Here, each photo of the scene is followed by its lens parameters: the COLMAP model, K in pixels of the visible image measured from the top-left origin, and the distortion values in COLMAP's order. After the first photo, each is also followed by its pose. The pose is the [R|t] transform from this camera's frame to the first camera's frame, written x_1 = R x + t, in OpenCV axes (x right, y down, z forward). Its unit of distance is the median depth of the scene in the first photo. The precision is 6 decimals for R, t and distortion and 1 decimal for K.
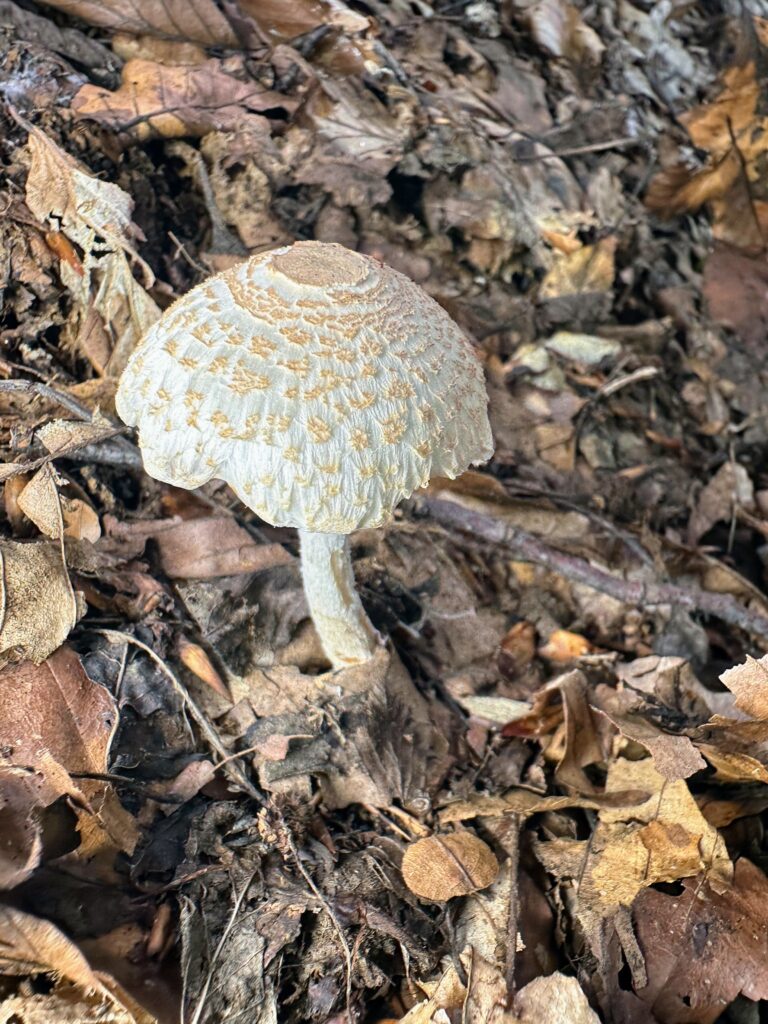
lens RADIAL K [[731.7, 0, 443.4], [0, 731.7, 544.6], [0, 0, 1]] dist [-0.023466, 0.001302]
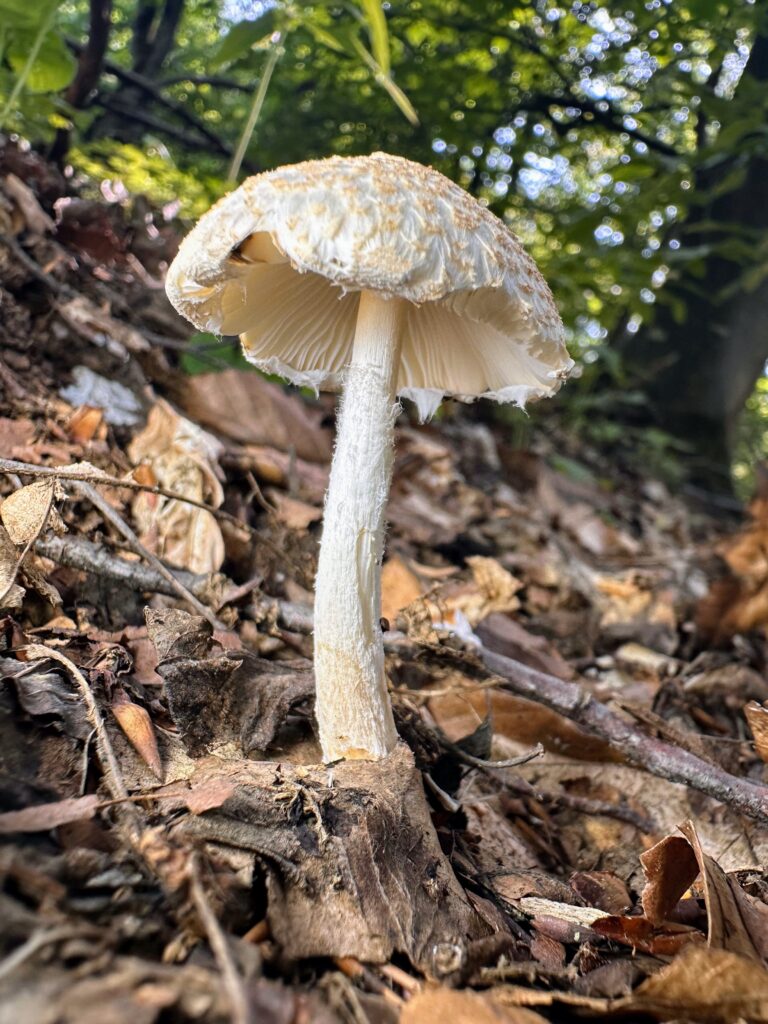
lens RADIAL K [[731.7, 0, 443.4], [0, 731.7, 544.6], [0, 0, 1]] dist [-0.023466, 0.001302]
pose [[0.995988, 0.043676, -0.078100, -0.005581], [-0.085338, 0.726177, -0.682191, 0.482057], [0.026919, 0.686119, 0.726991, 0.409213]]
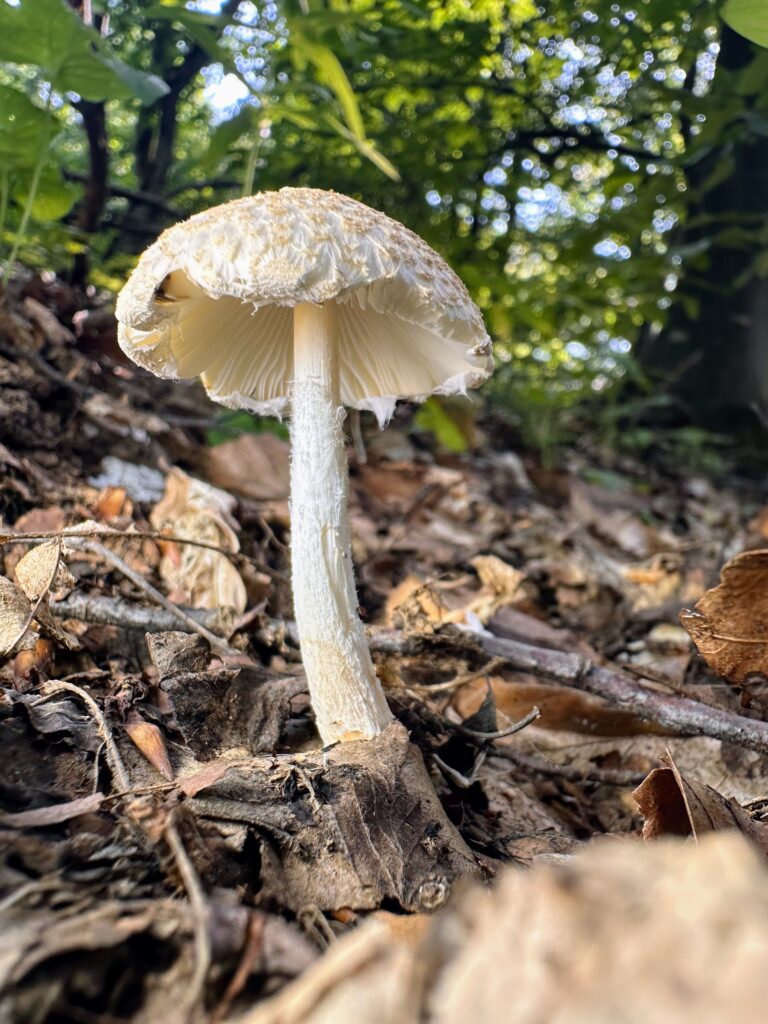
lens RADIAL K [[731.7, 0, 443.4], [0, 731.7, 544.6], [0, 0, 1]] dist [-0.023466, 0.001302]
pose [[0.979682, -0.129221, -0.153379, 0.092340], [-0.020987, 0.694512, -0.719175, 0.550061], [0.199456, 0.707781, 0.677689, 0.434174]]
